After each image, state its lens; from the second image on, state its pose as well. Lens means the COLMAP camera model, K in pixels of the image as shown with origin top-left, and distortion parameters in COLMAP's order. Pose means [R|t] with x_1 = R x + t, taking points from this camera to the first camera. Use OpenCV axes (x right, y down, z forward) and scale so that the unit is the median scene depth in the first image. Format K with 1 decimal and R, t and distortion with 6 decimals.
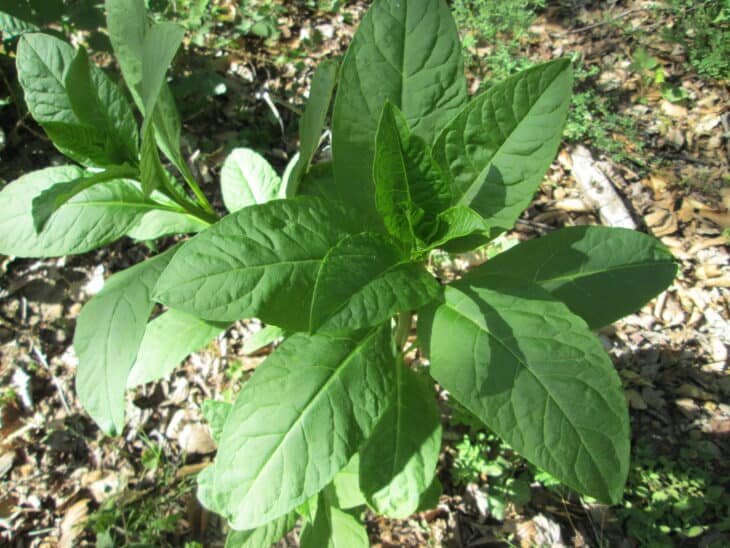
lens RADIAL K [[574.9, 0, 367.7], [0, 574.9, 273.8], [0, 0, 1]] dist [0.062957, -0.105191]
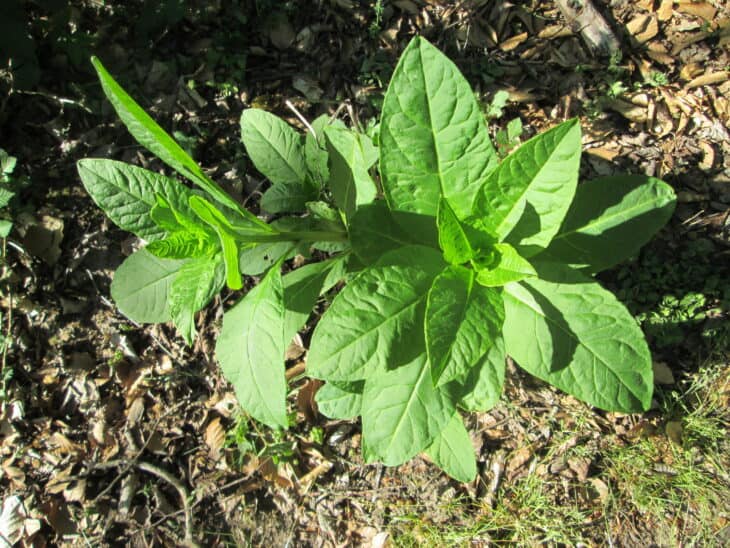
lens RADIAL K [[594.5, 0, 363.5], [0, 594.5, 268.6], [0, 0, 1]] dist [-0.010339, -0.009691]
pose [[0.962449, -0.269181, -0.035133, -0.106871], [0.264378, 0.900064, 0.346396, -0.544519], [-0.061621, -0.342676, 0.937430, -0.220426]]
